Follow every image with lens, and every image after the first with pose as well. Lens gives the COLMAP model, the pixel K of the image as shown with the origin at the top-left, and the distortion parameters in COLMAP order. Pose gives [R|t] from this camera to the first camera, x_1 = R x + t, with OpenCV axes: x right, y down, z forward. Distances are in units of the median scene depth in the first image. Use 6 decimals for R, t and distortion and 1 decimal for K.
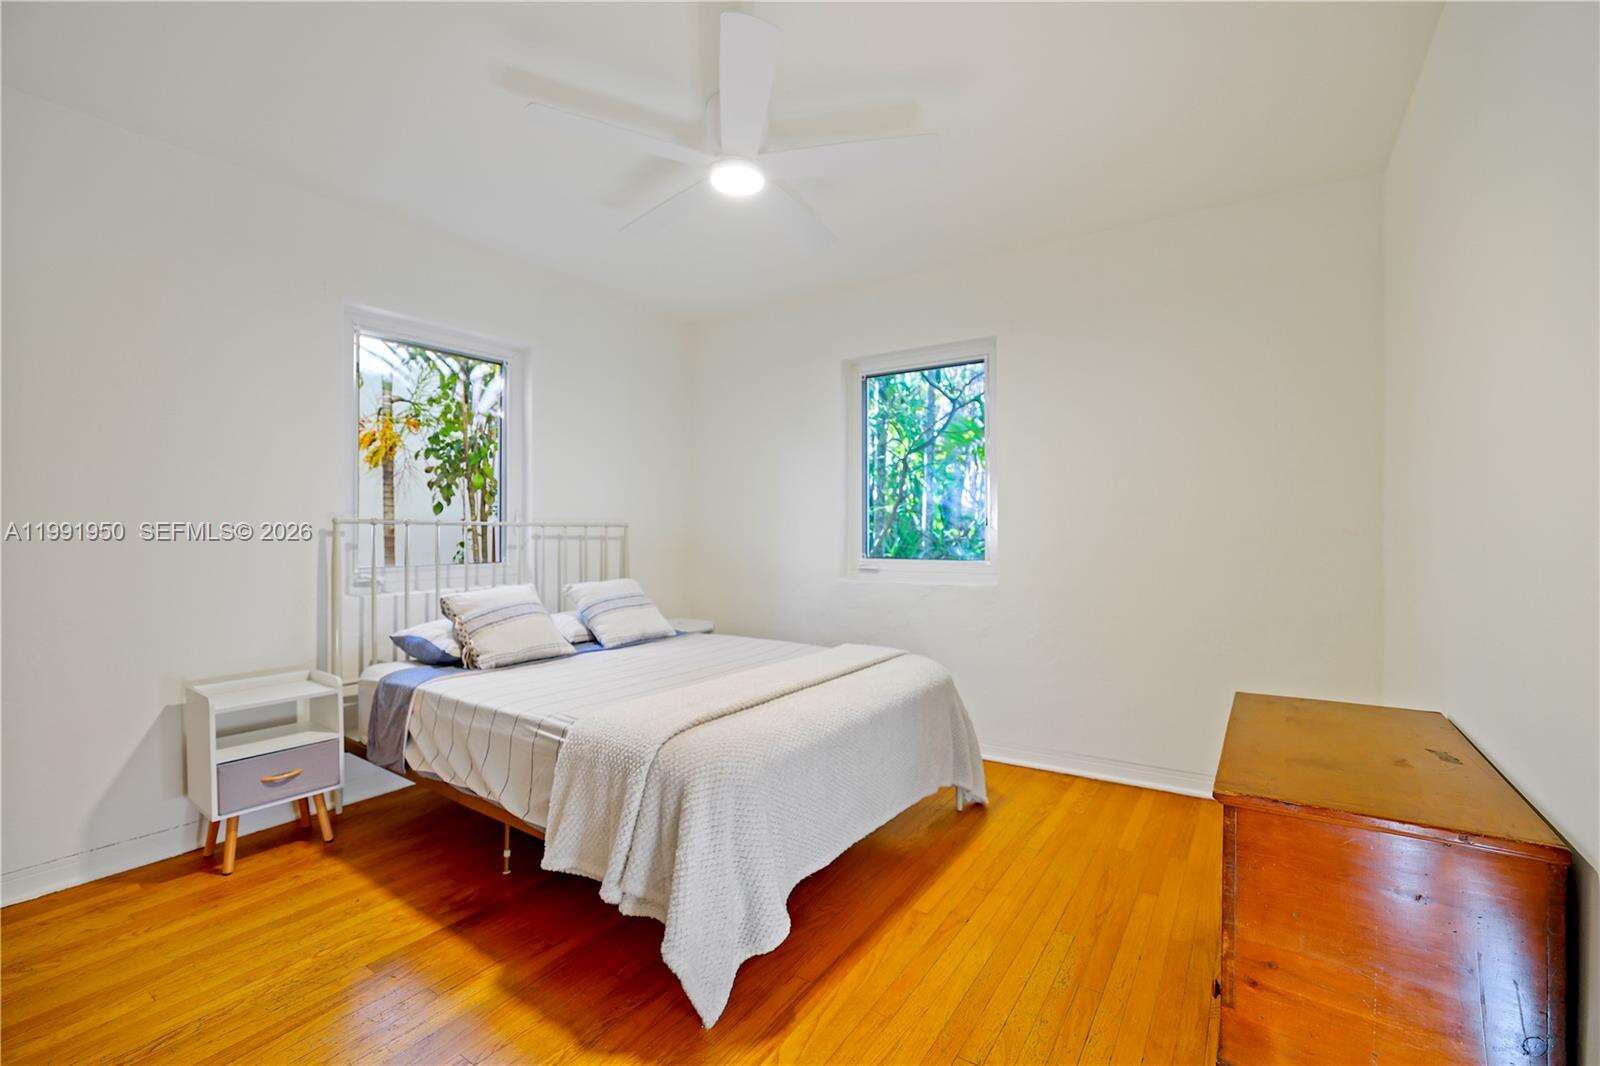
lens RADIAL K [[682.8, 0, 795.6], [0, 682.8, 530.3], [0, 0, 1]] dist [-0.007526, 0.000165]
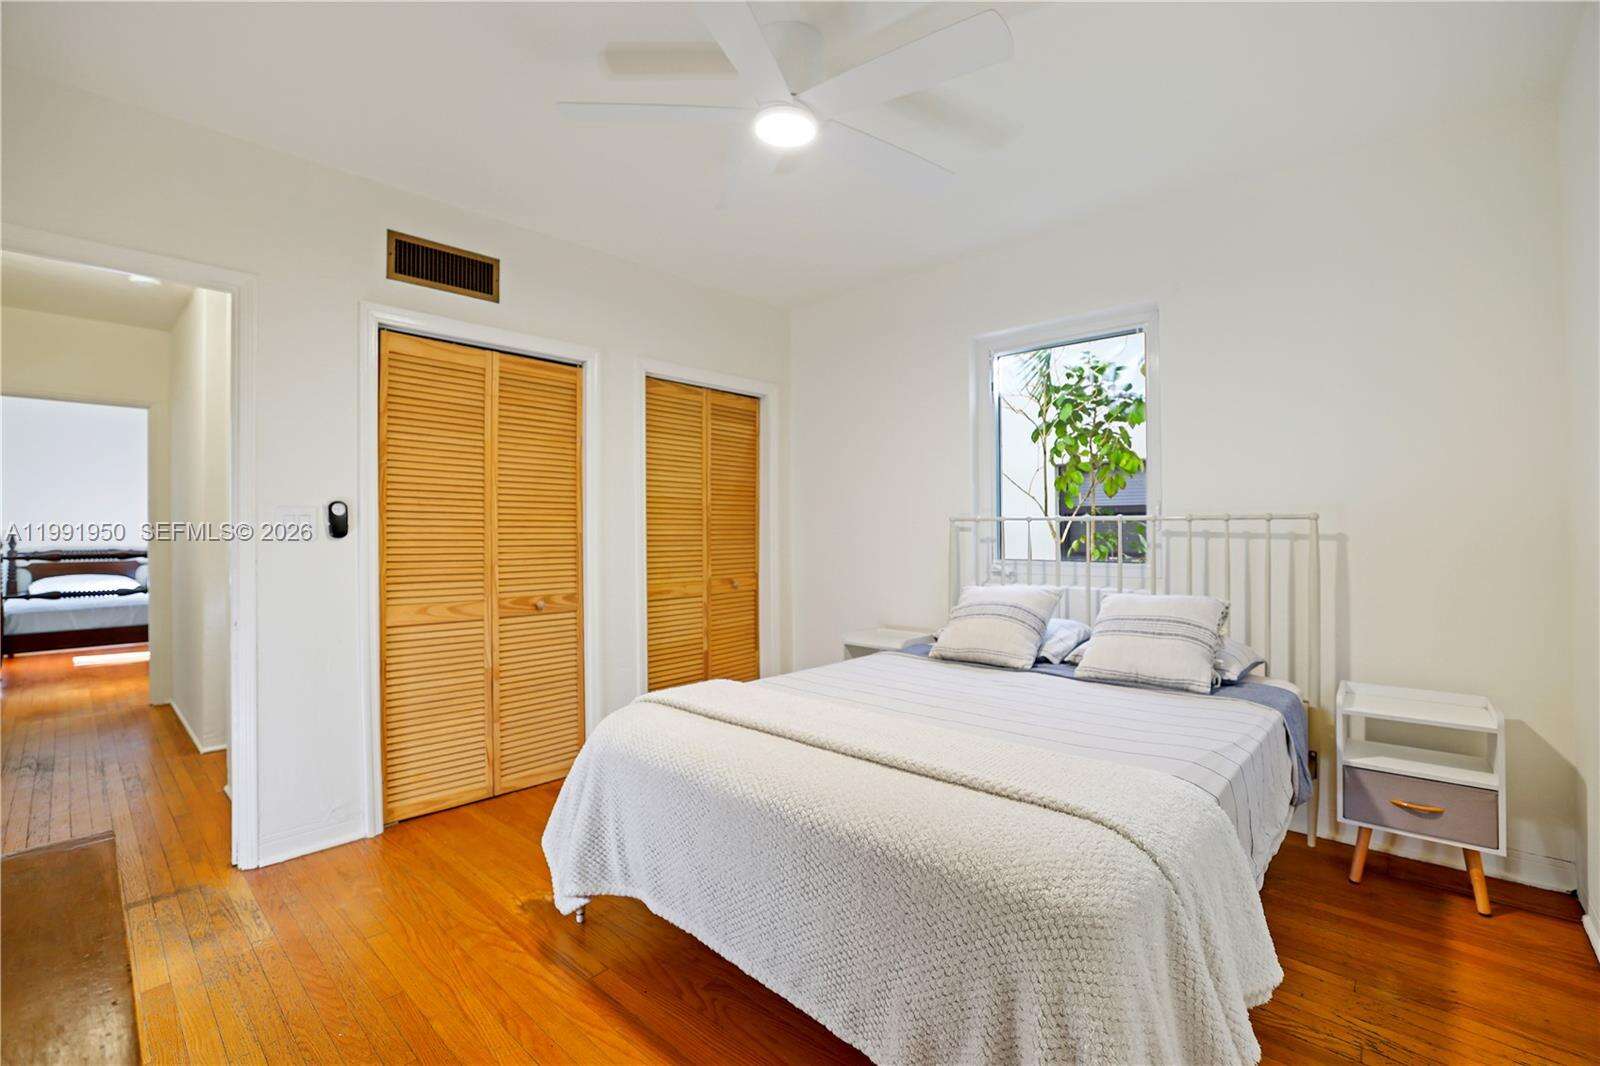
lens RADIAL K [[682.8, 0, 795.8], [0, 682.8, 529.1], [0, 0, 1]] dist [-0.007526, 0.000165]
pose [[-0.147306, -0.003489, -0.989085, 0.532142], [0.006913, 0.999966, -0.004557, 0.005084], [0.989067, -0.007509, -0.147276, 0.794599]]
